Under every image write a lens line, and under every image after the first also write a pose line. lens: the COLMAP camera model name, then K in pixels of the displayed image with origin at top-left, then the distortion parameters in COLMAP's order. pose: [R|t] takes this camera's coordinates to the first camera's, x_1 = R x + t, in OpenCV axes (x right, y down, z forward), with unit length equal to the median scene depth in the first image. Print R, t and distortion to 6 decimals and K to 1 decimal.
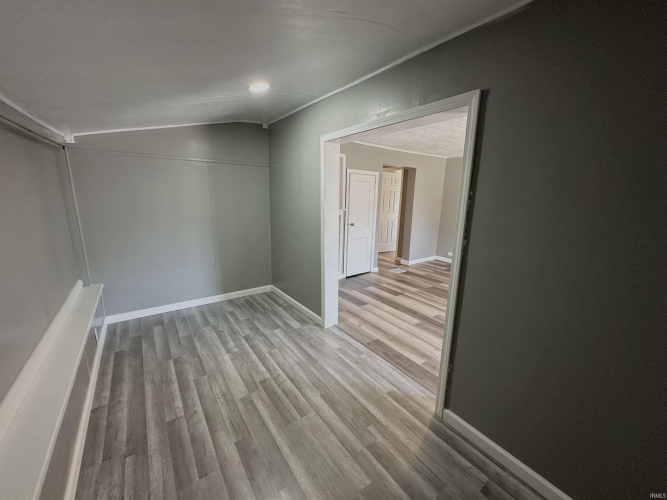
lens RADIAL K [[265.3, 0, 334.6], [0, 265.3, 250.6], [0, 0, 1]] dist [0.001248, 0.000132]
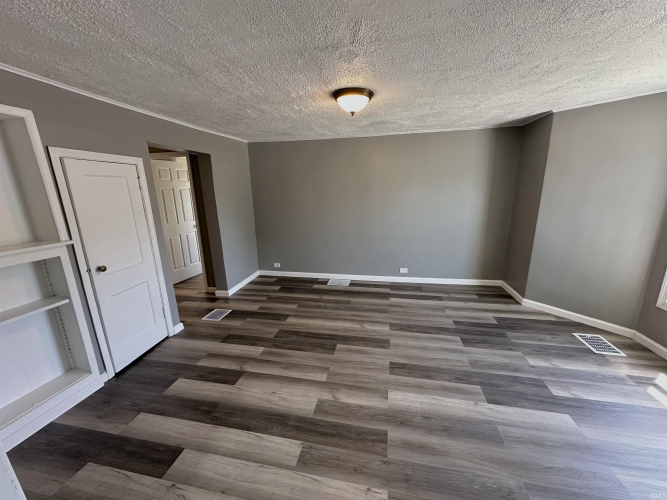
lens RADIAL K [[265.3, 0, 334.3], [0, 265.3, 250.2], [0, 0, 1]] dist [0.001248, 0.000132]
pose [[0.733413, -0.198795, 0.650067, 0.063229], [0.180189, 0.978929, 0.096072, -0.091410], [-0.655468, 0.046674, 0.753780, 0.333643]]
